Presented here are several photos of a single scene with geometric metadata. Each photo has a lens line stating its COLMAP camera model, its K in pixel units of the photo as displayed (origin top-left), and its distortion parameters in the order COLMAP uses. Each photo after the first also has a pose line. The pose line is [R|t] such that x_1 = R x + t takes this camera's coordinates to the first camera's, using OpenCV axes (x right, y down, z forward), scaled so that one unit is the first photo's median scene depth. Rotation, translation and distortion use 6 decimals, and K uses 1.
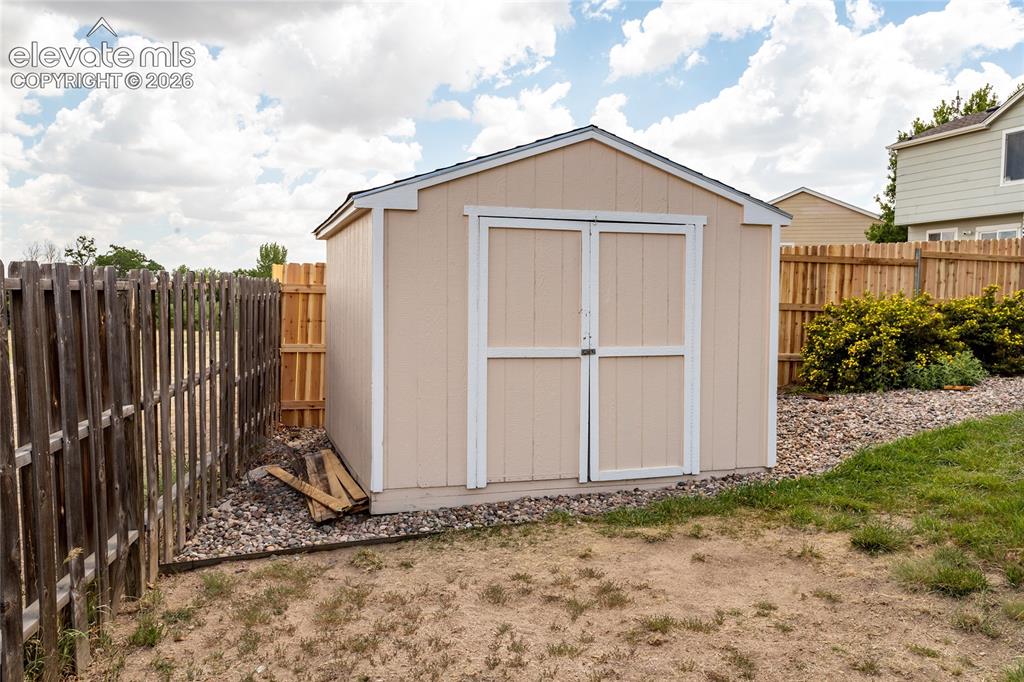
lens RADIAL K [[807.9, 0, 512.0], [0, 807.9, 341.0], [0, 0, 1]] dist [-0.001612, 0.001371]
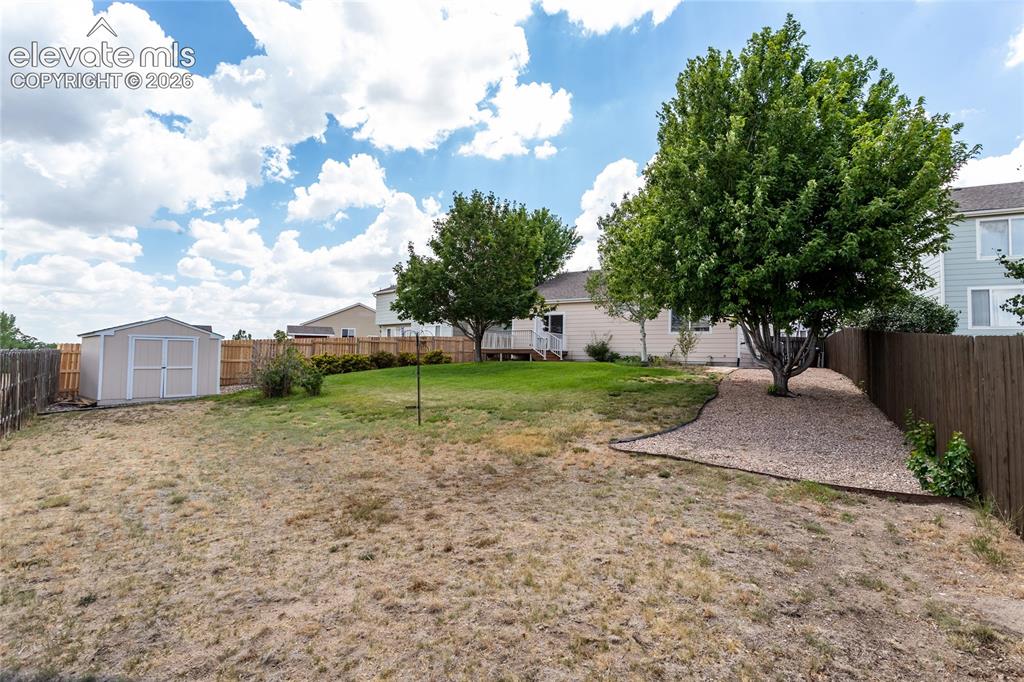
lens RADIAL K [[539.3, 0, 509.8], [0, 539.3, 346.0], [0, 0, 1]] dist [0.076274, -0.000199]
pose [[0.894080, 0.012557, 0.447732, 0.030831], [0.017289, 0.997895, -0.062511, 0.008445], [-0.447574, 0.063630, 0.891980, -0.185145]]
